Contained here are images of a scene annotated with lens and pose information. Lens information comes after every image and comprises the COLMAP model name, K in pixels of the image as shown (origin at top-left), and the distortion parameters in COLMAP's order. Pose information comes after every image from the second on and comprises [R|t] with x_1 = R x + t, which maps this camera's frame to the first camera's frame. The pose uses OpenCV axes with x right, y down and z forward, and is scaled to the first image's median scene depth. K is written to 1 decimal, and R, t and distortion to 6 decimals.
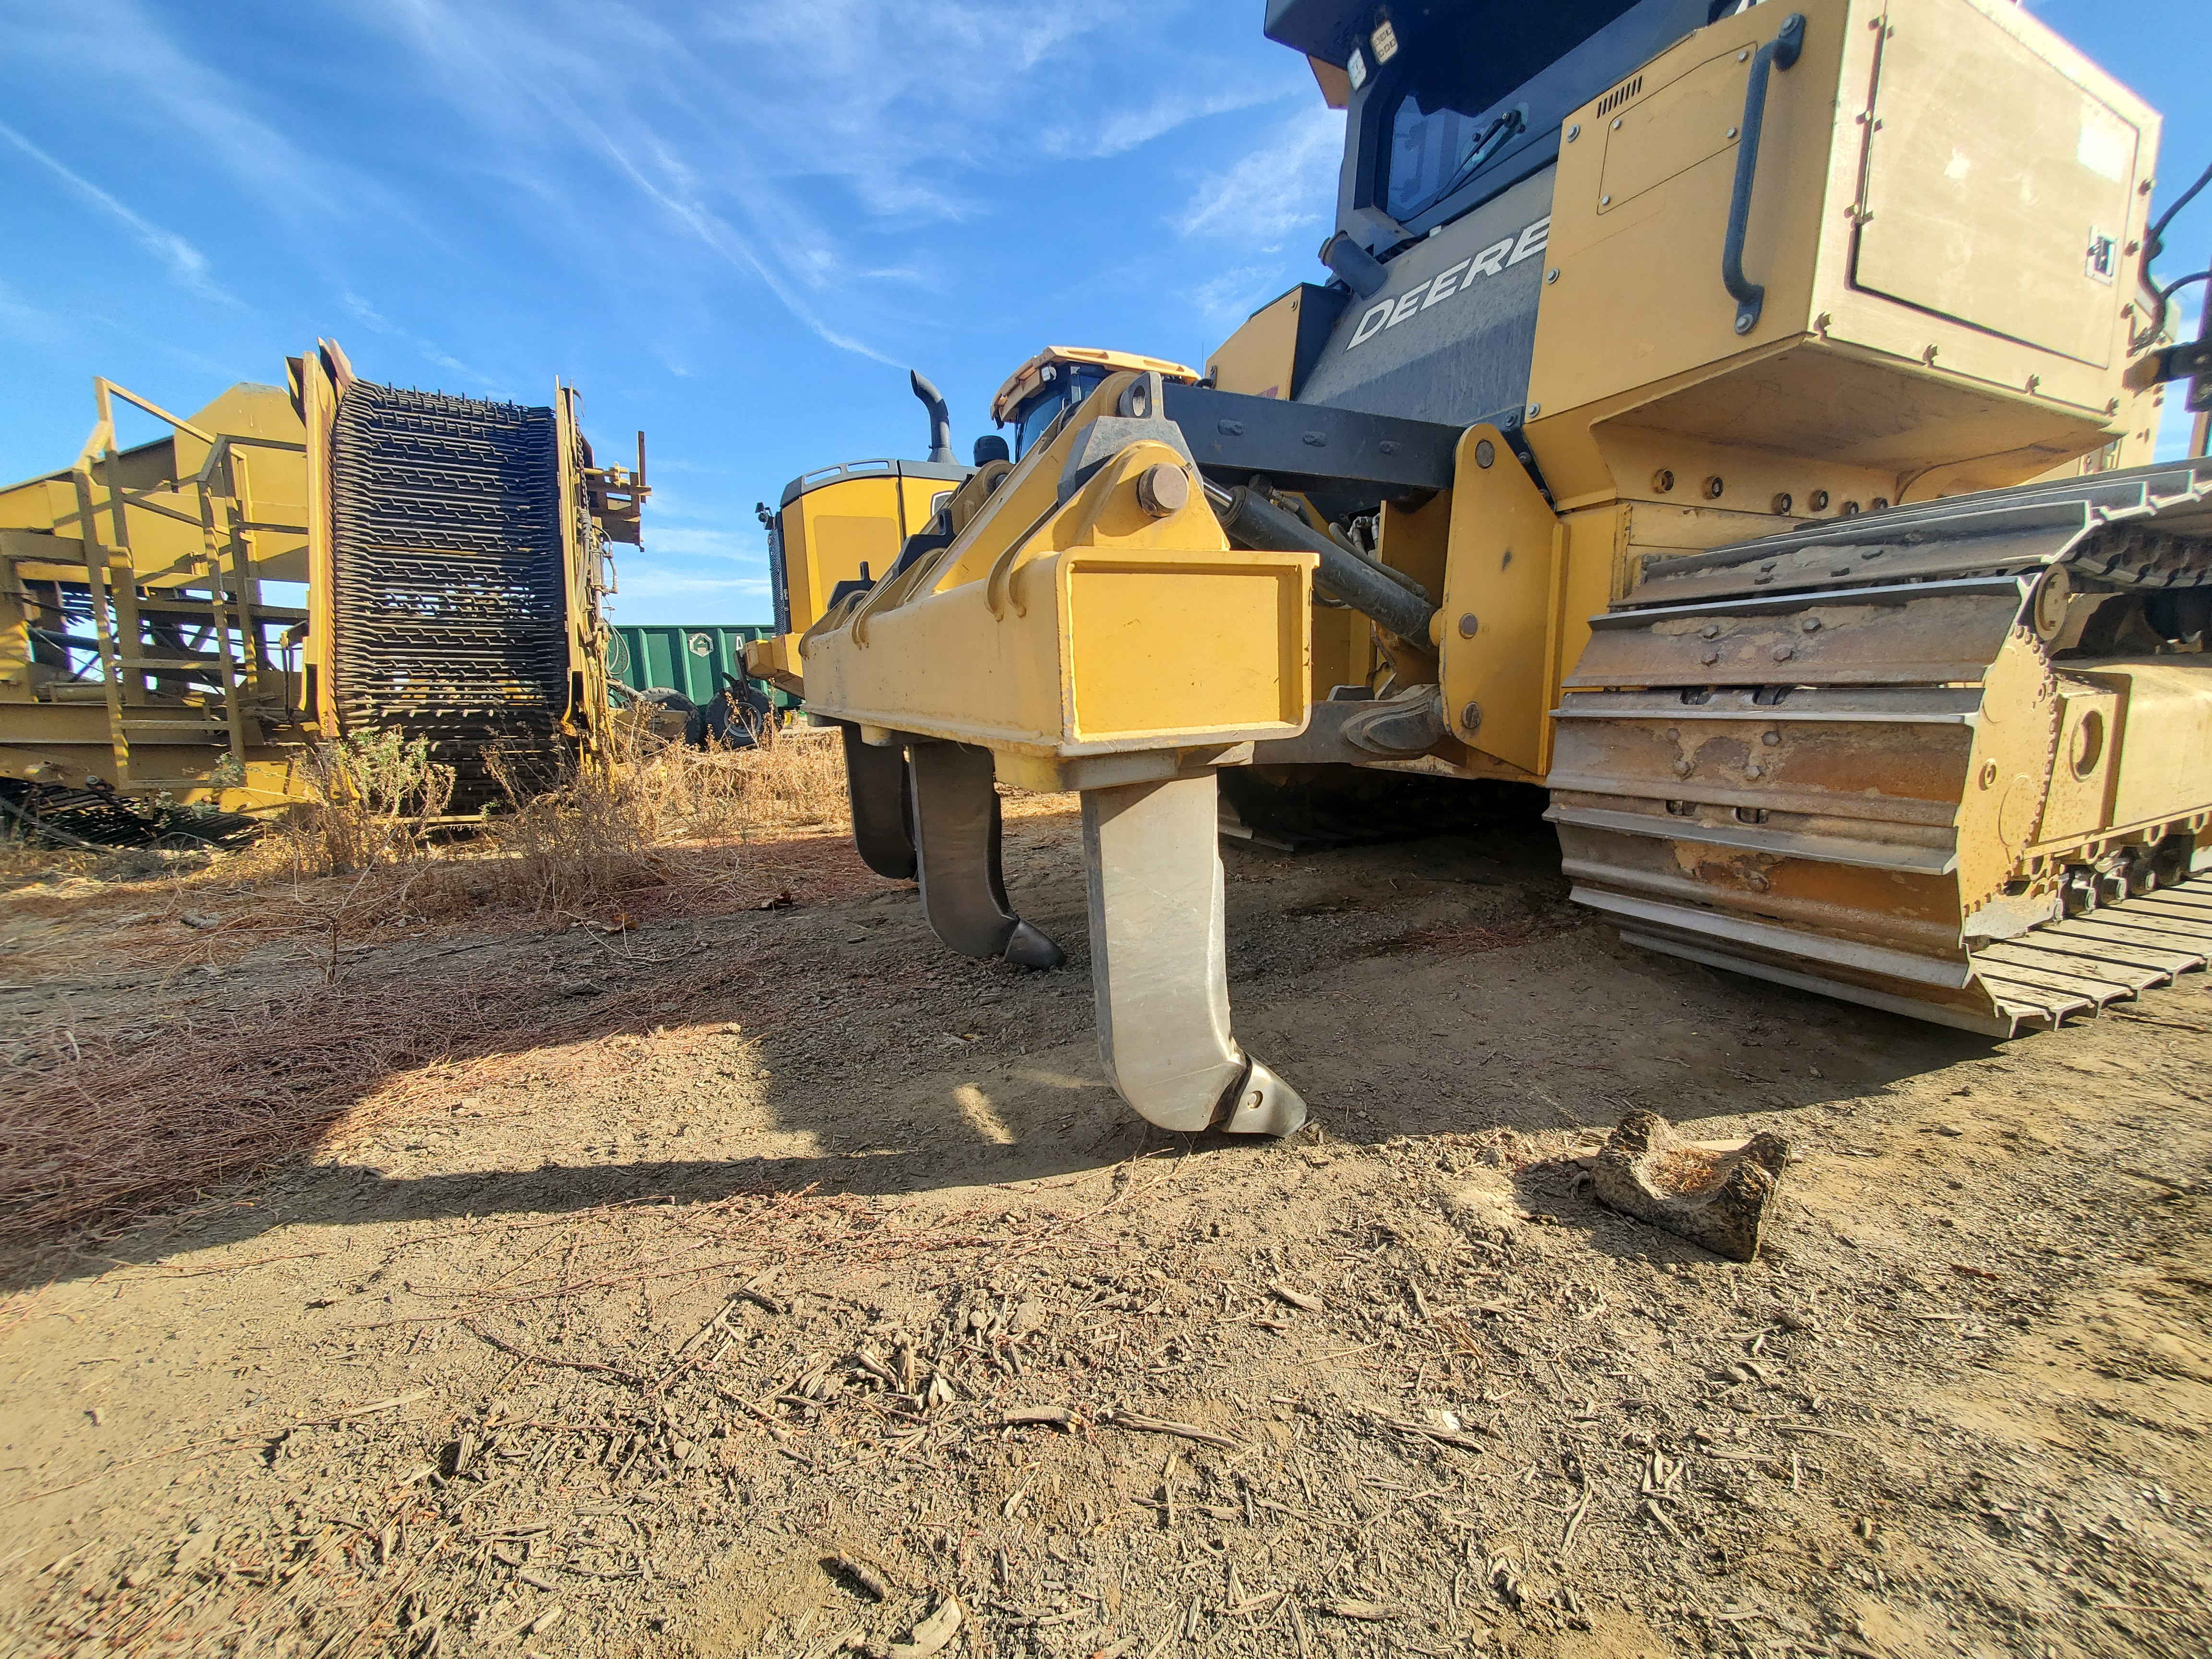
lens RADIAL K [[873.4, 0, 1112.8], [0, 873.4, 825.7], [0, 0, 1]] dist [0.006306, -0.000491]
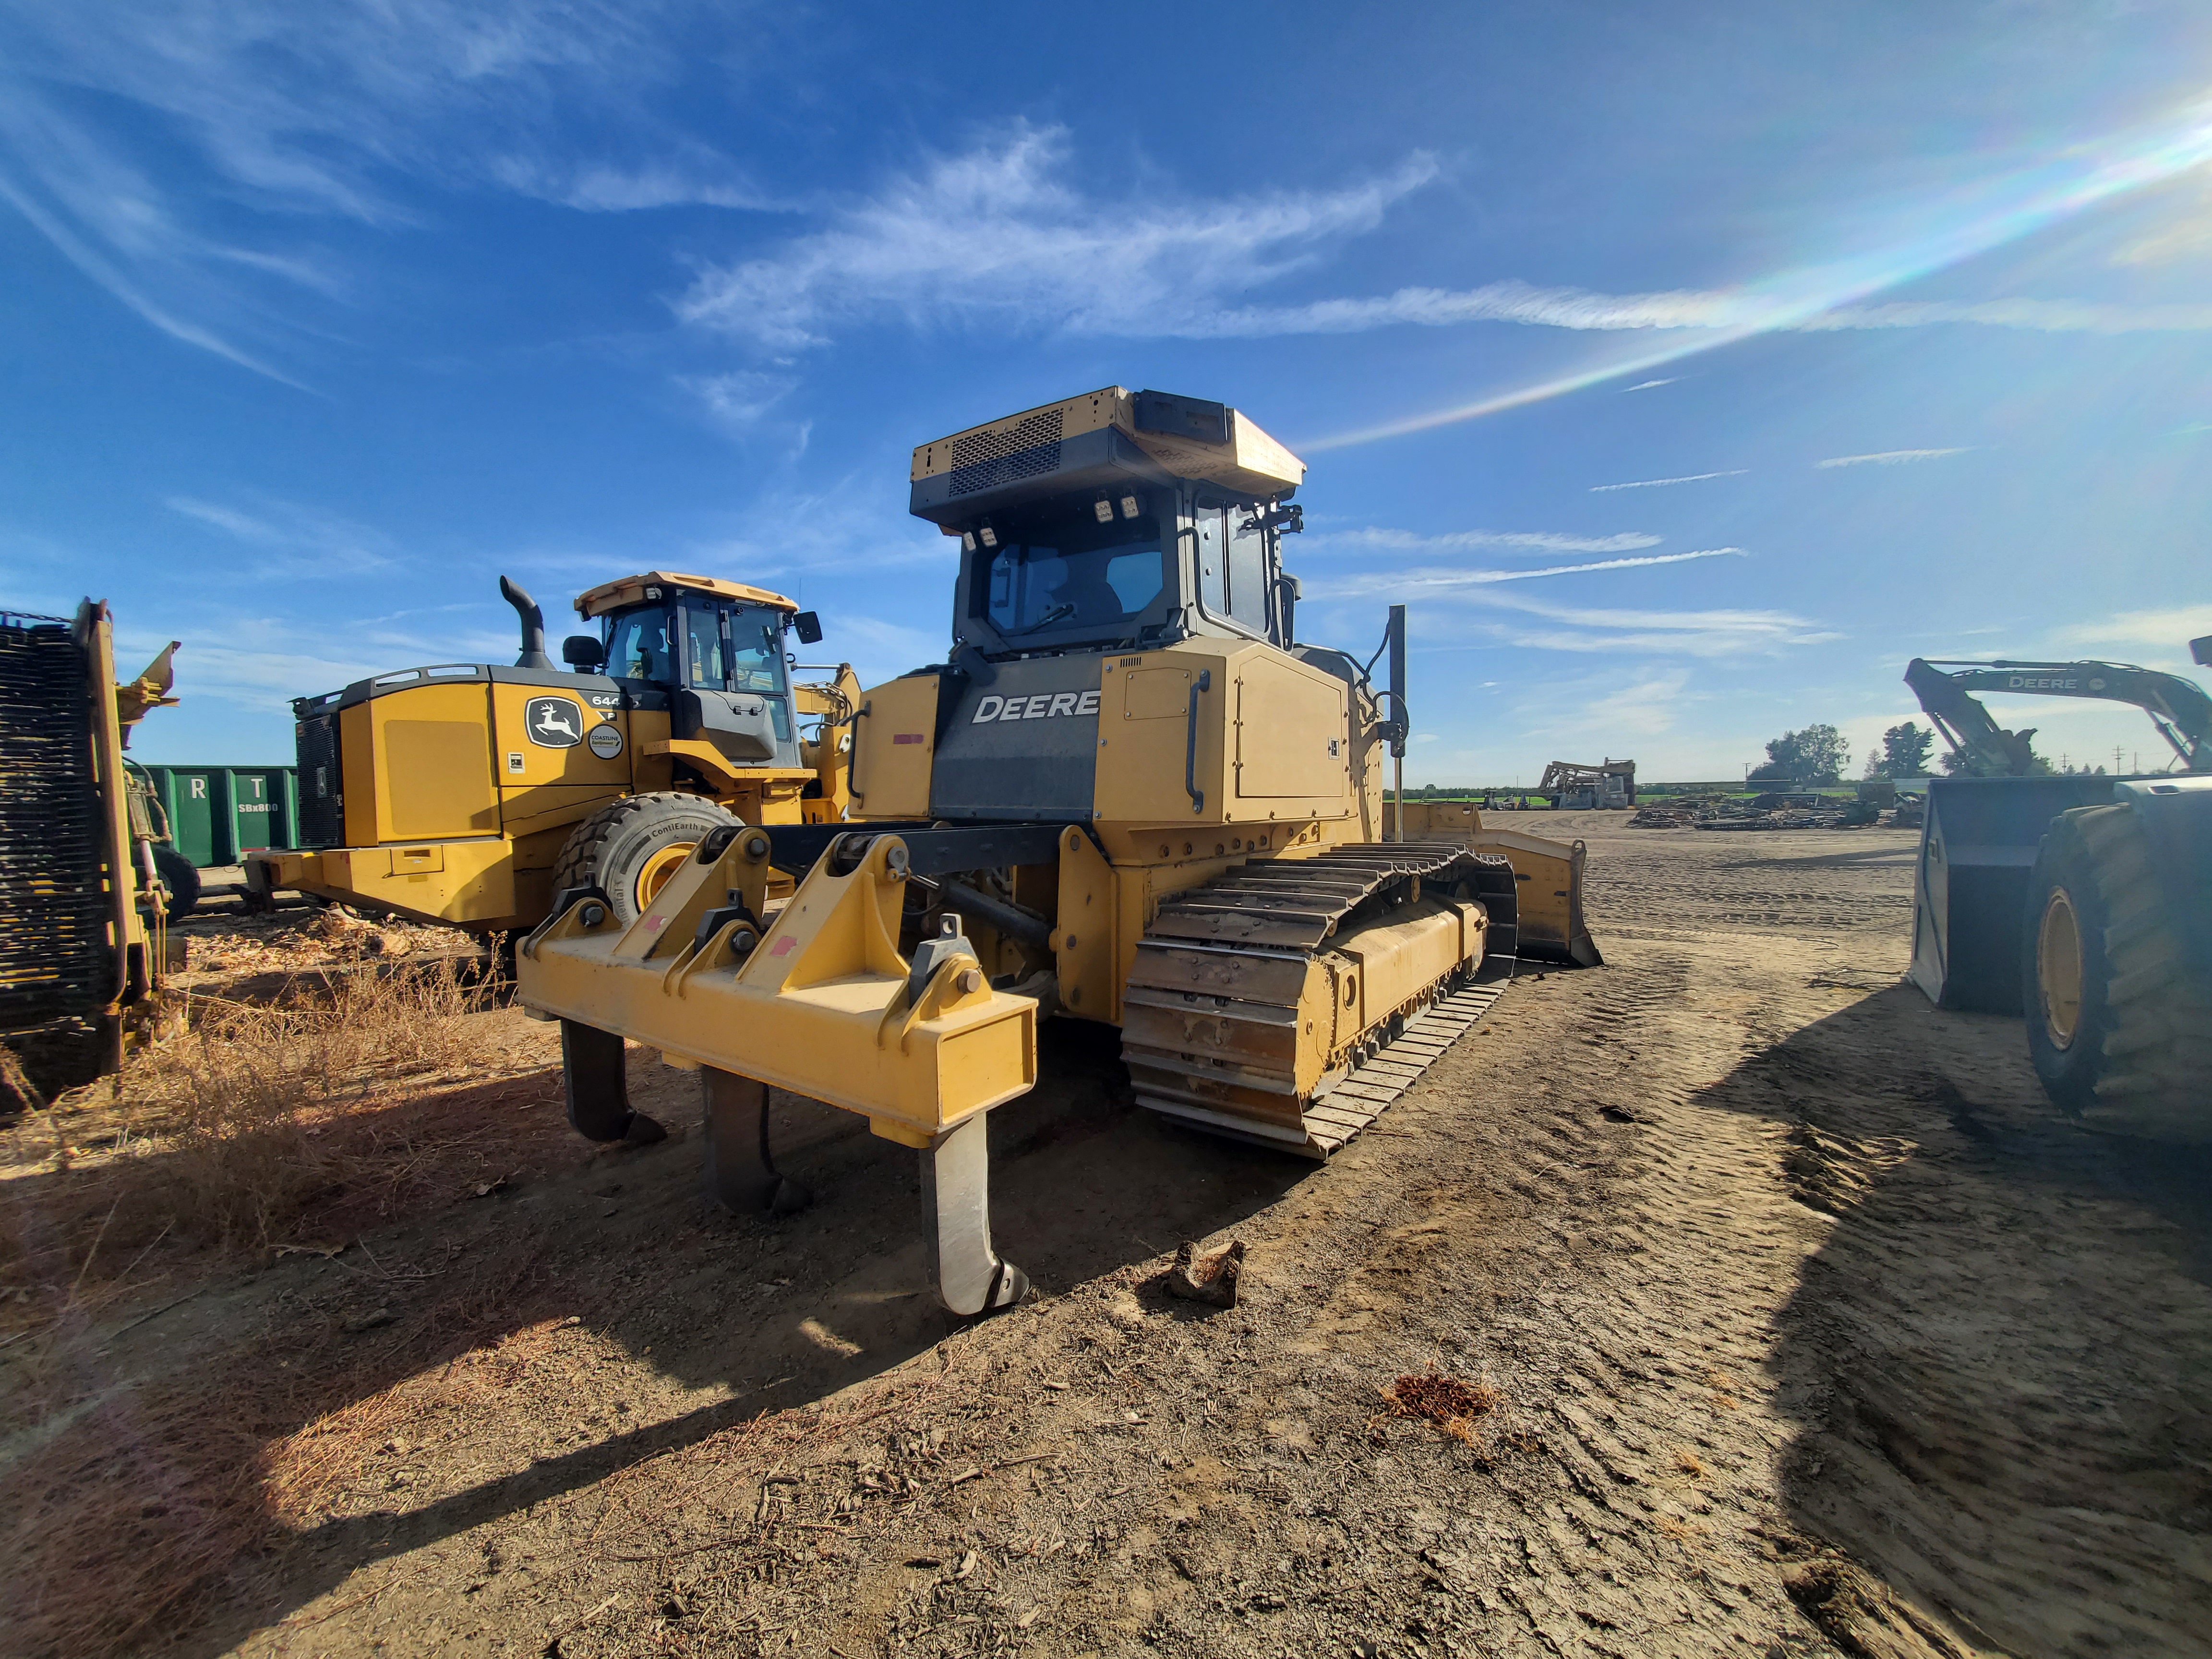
lens RADIAL K [[870.8, 0, 1102.1], [0, 870.8, 826.1], [0, 0, 1]] dist [0.002261, 0.000063]
pose [[0.878208, -0.000774, 0.478279, -0.462218], [0.062795, 0.991529, -0.113698, -0.357921], [-0.474139, 0.129884, 0.870817, -0.685265]]
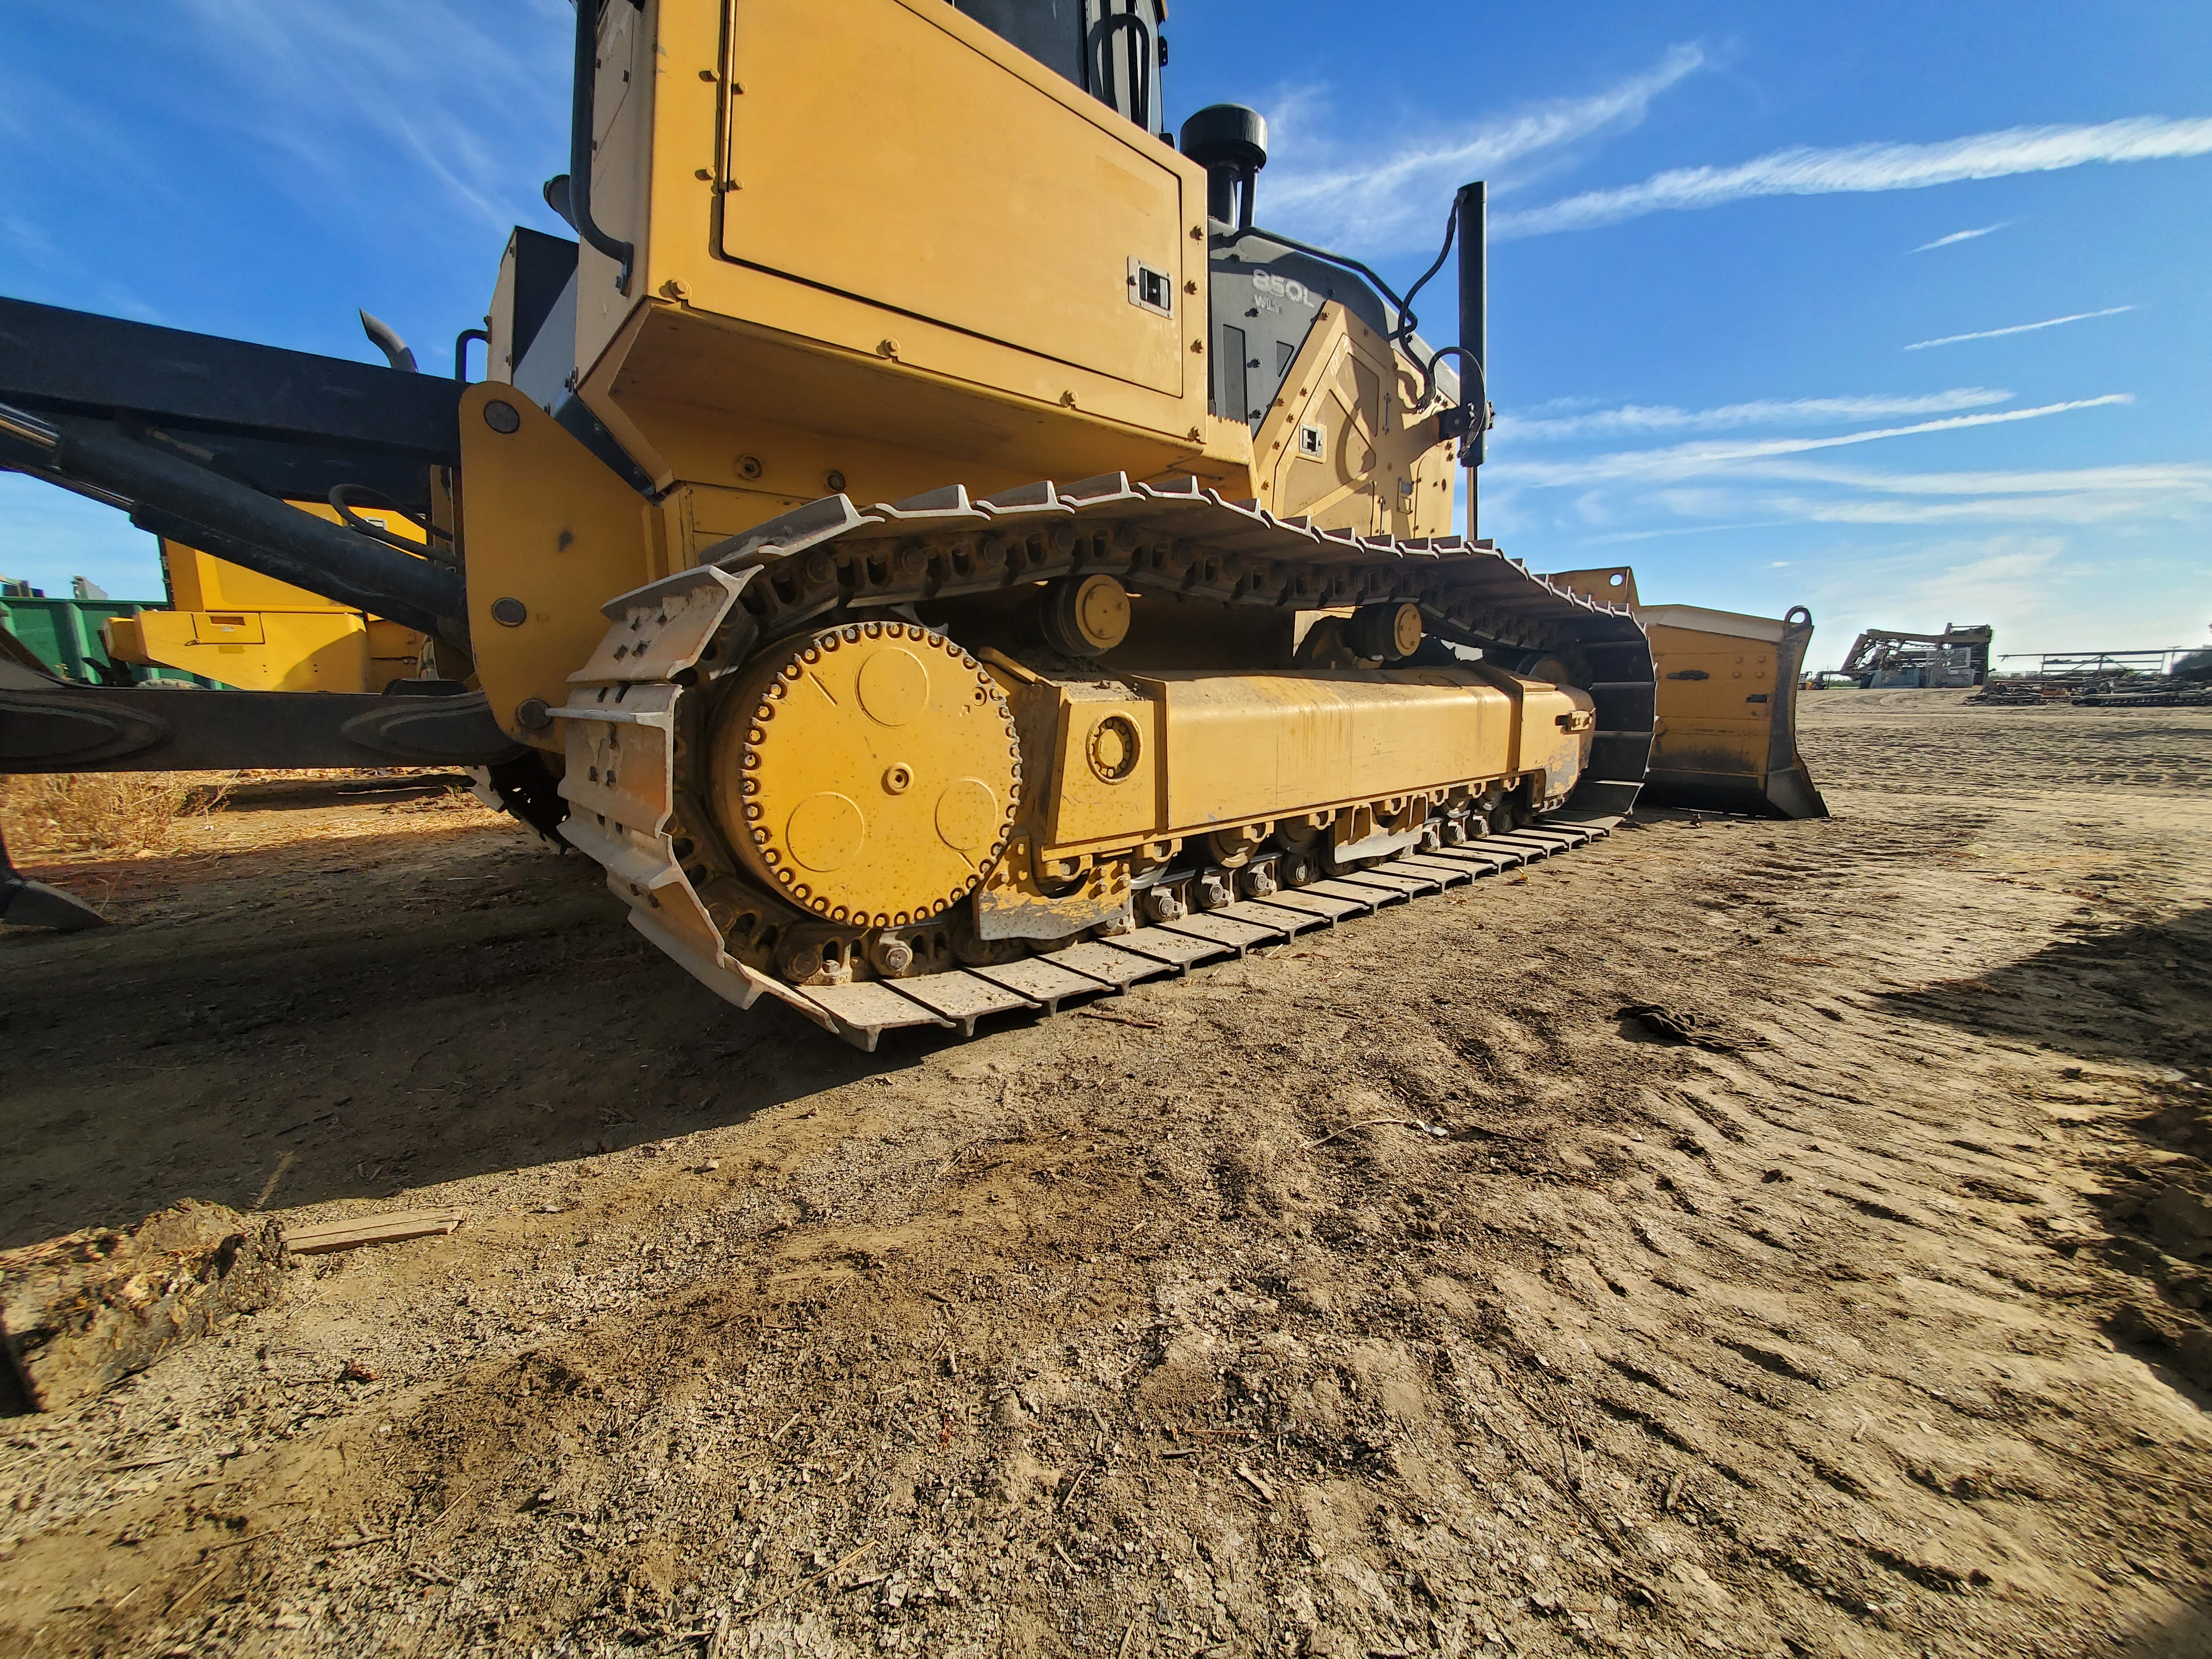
lens RADIAL K [[870.8, 0, 1102.1], [0, 870.8, 826.1], [0, 0, 1]] dist [0.002261, 0.000063]
pose [[0.967194, -0.021672, 0.253113, 1.065645], [0.023149, 0.999728, -0.002856, 0.002731], [-0.252982, 0.008622, 0.967432, 0.008080]]
